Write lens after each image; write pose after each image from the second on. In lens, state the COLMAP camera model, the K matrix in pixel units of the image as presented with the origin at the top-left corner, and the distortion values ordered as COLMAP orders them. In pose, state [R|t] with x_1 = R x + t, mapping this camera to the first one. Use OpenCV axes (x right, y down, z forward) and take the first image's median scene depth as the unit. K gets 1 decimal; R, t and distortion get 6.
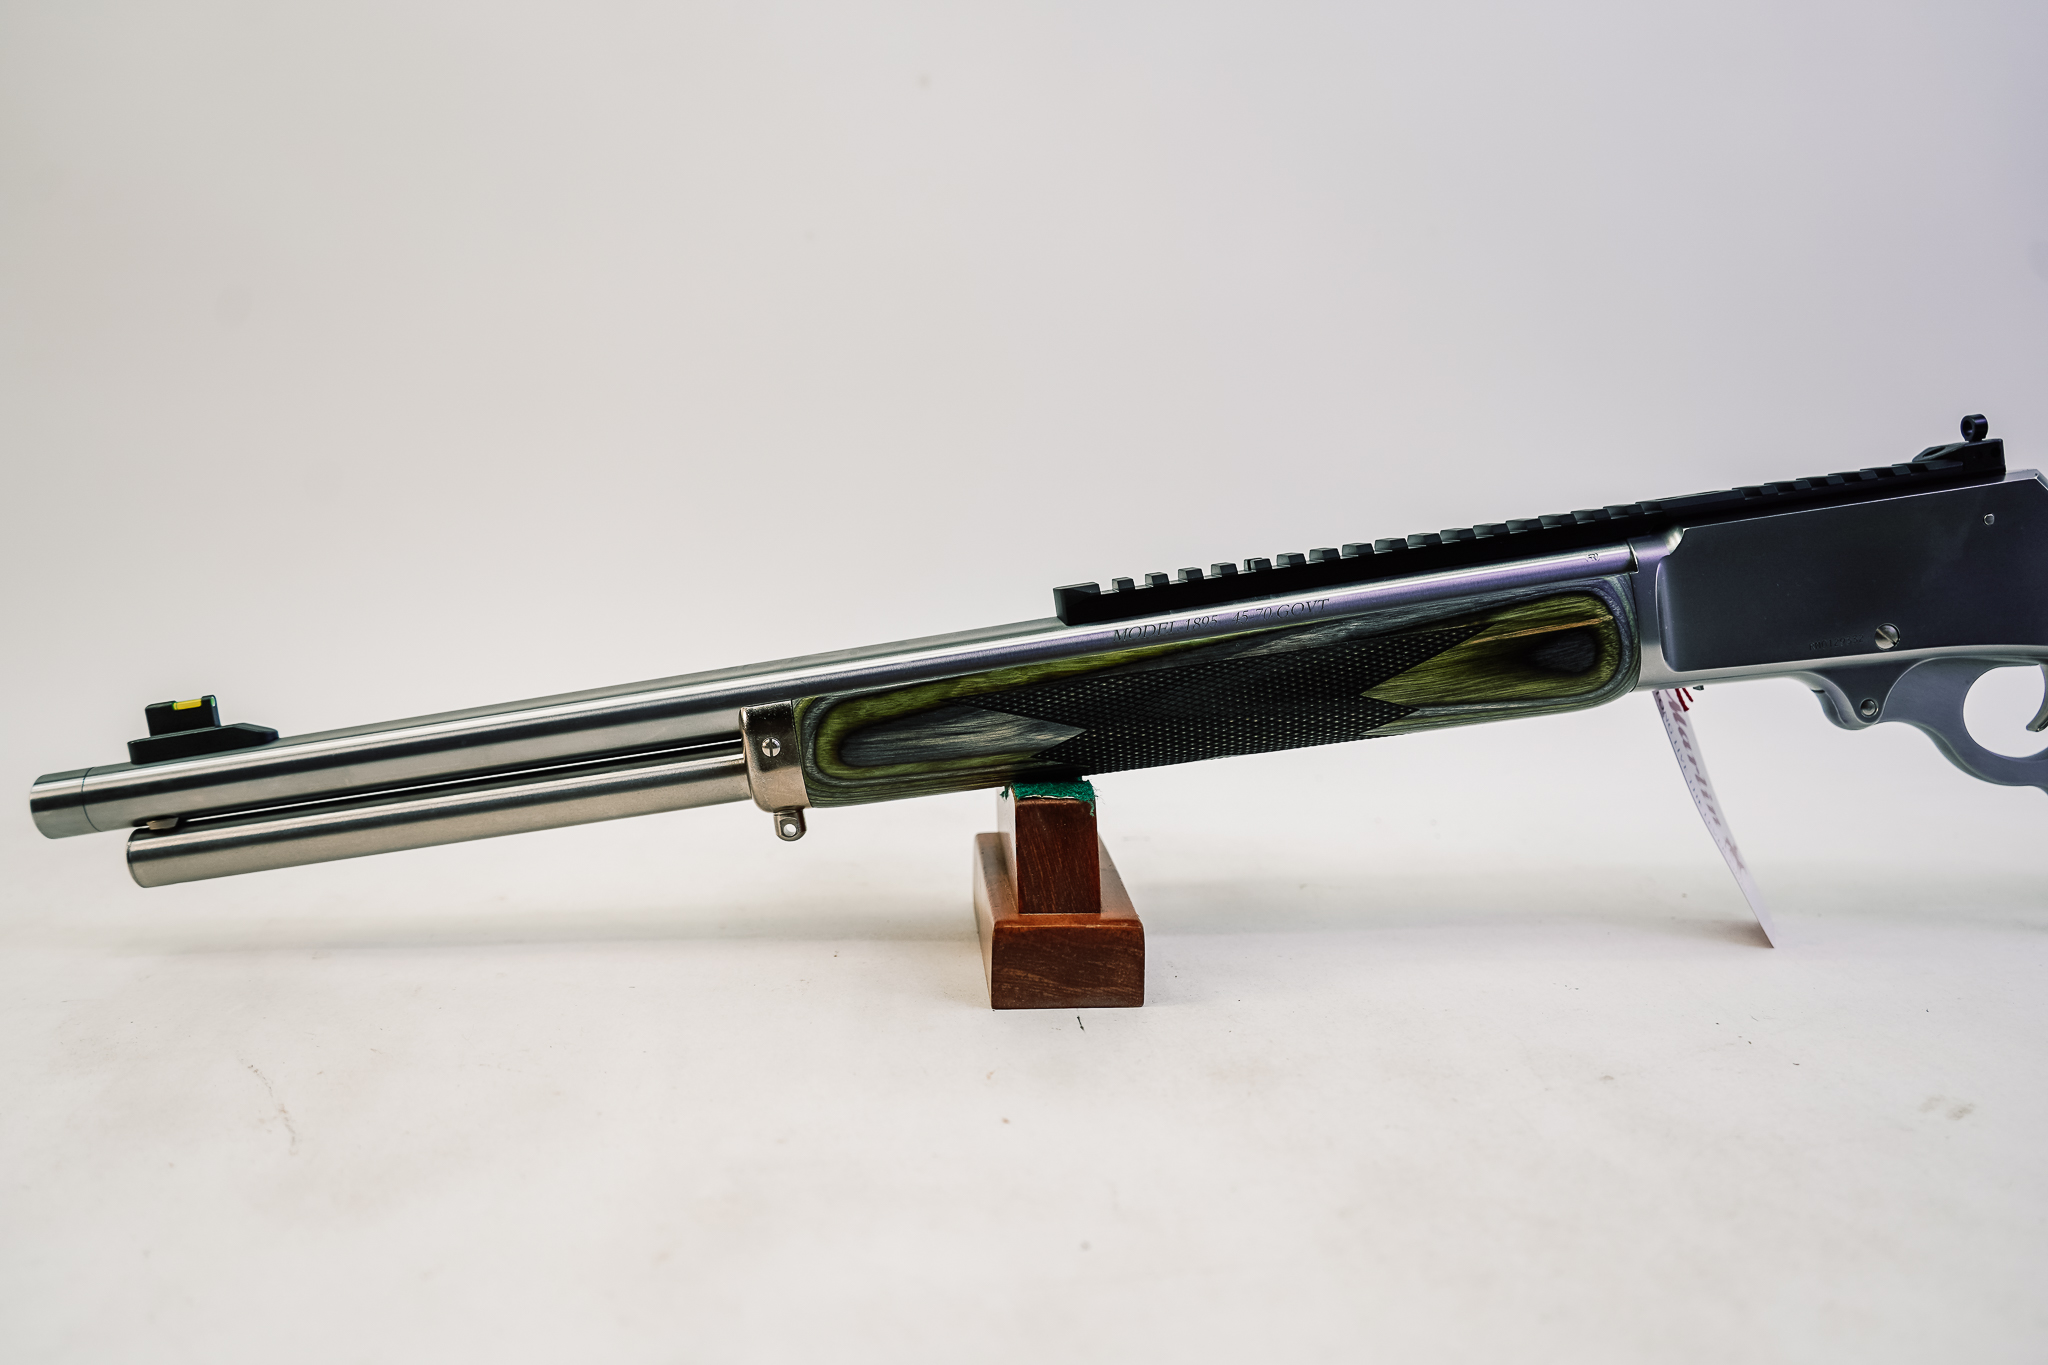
lens RADIAL K [[1709.8, 0, 1024.0], [0, 1709.8, 682.5], [0, 0, 1]] dist [-0.017138, -0.004463]
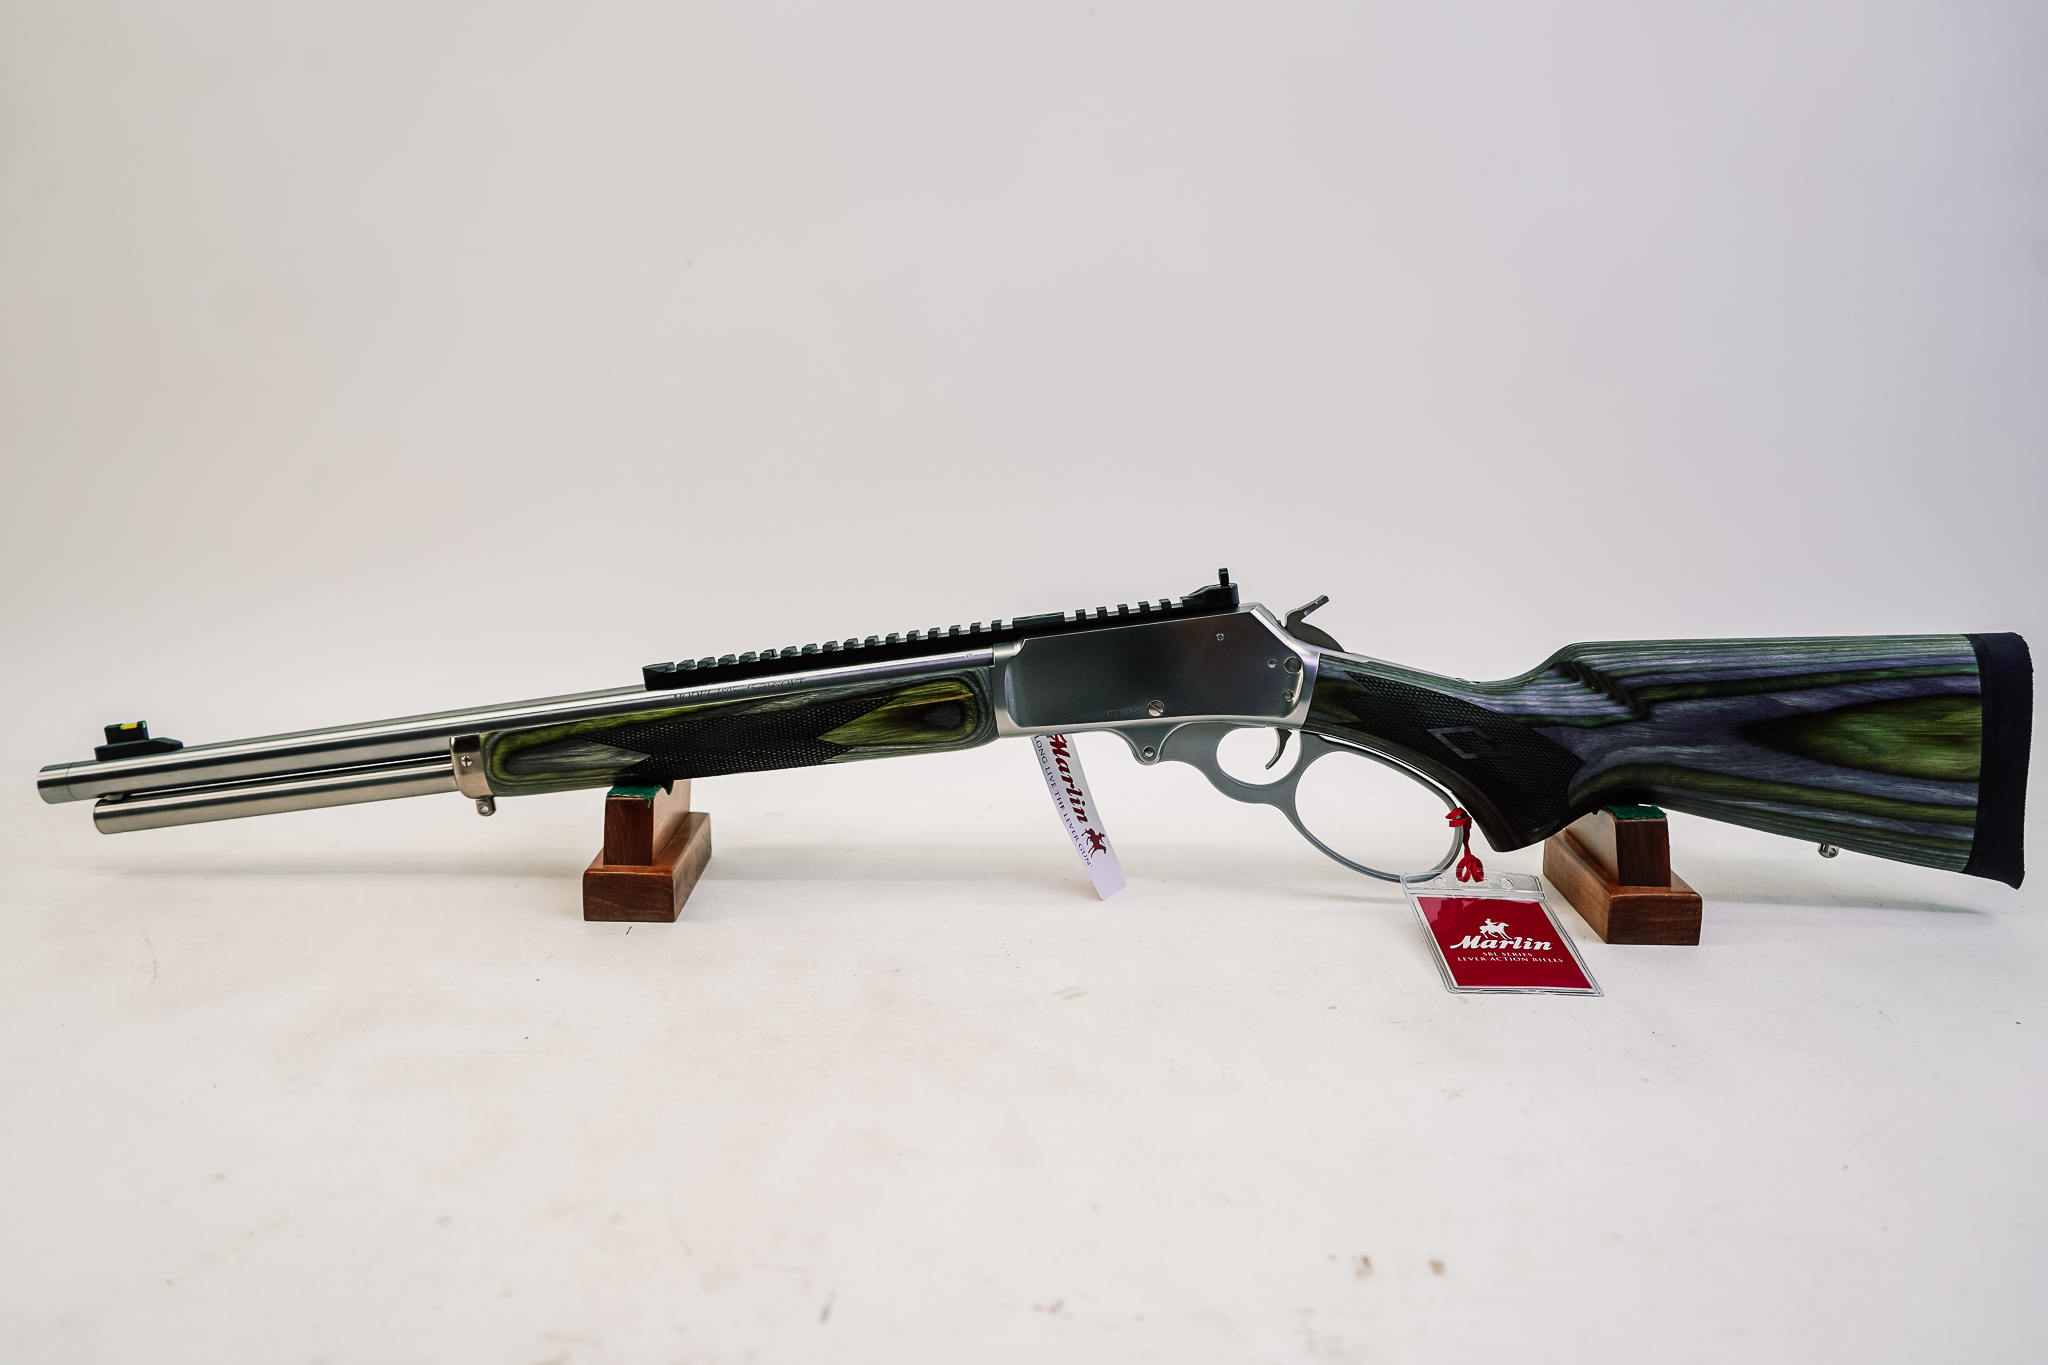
lens RADIAL K [[1703.2, 0, 1024.0], [0, 1703.2, 682.5], [0, 0, 1]] dist [0.001518, 0.003036]
pose [[0.997234, 0.022769, -0.070757, 0.508041], [-0.020224, 0.999129, 0.036488, -0.109700], [0.071526, -0.034956, 0.996826, -0.612541]]
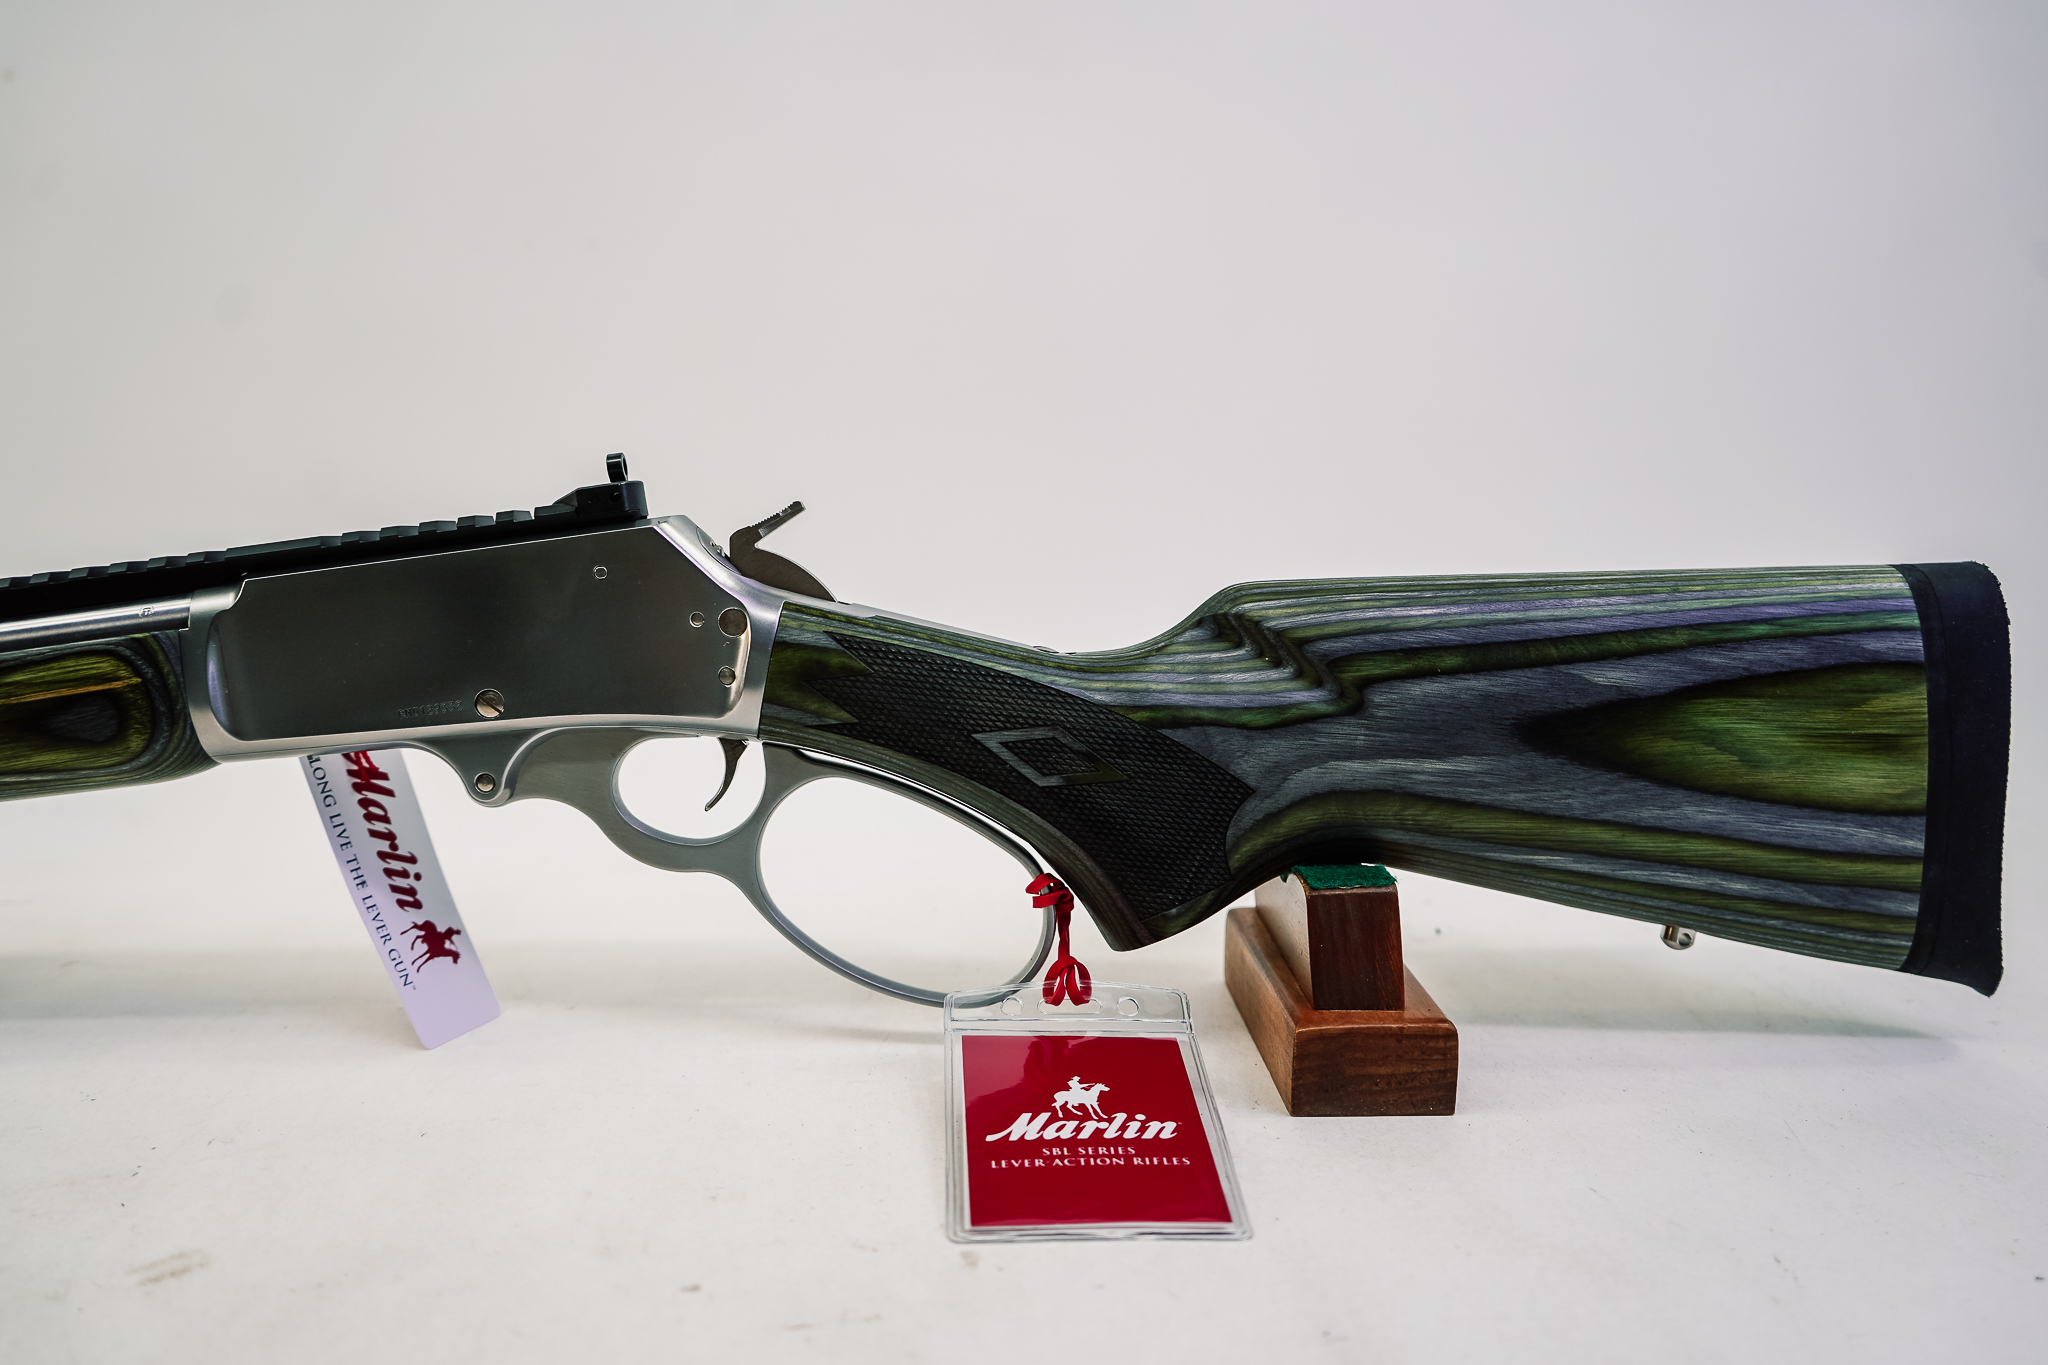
lens RADIAL K [[1704.9, 0, 1024.0], [0, 1704.9, 682.5], [0, 0, 1]] dist [-0.000017, 0.000618]
pose [[0.999919, 0.010686, -0.006860, 0.809009], [-0.010715, 0.999933, -0.004284, -0.038050], [0.006814, 0.004357, 0.999967, 0.119504]]
